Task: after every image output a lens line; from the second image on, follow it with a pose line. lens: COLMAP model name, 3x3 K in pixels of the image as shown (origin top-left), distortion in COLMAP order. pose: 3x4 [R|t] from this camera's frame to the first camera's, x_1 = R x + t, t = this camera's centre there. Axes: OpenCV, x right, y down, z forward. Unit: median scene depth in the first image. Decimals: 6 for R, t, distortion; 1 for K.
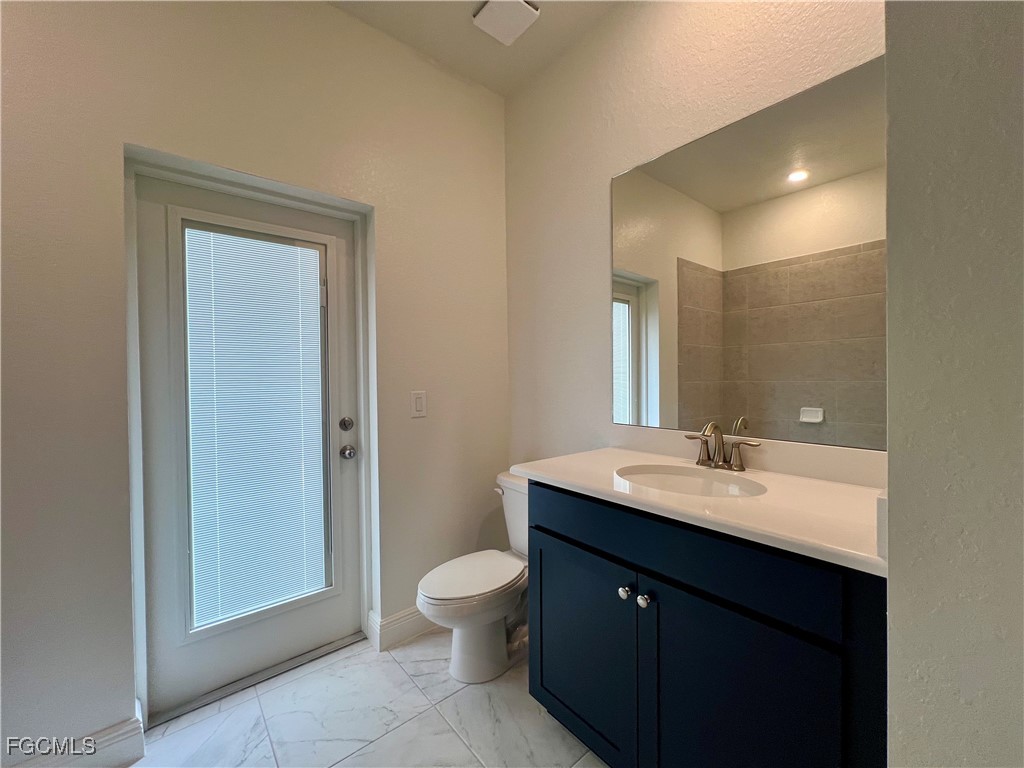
lens RADIAL K [[410.3, 0, 511.4], [0, 410.3, 381.8], [0, 0, 1]] dist [-0.001922, 0.000574]
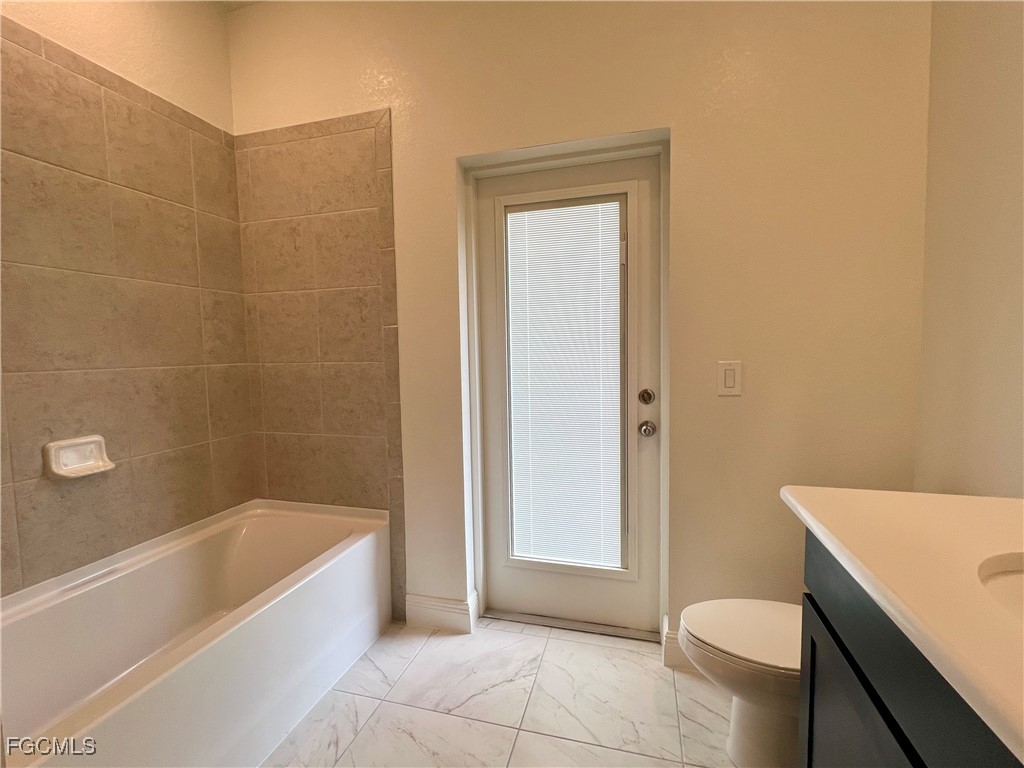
lens RADIAL K [[467.2, 0, 512.1], [0, 467.2, 380.5], [0, 0, 1]] dist [0.001290, 0.000117]
pose [[0.567093, 0.058897, -0.821545, 0.264976], [0.002132, 0.997332, 0.072970, -0.004648], [0.823651, -0.043132, 0.565454, 0.214594]]
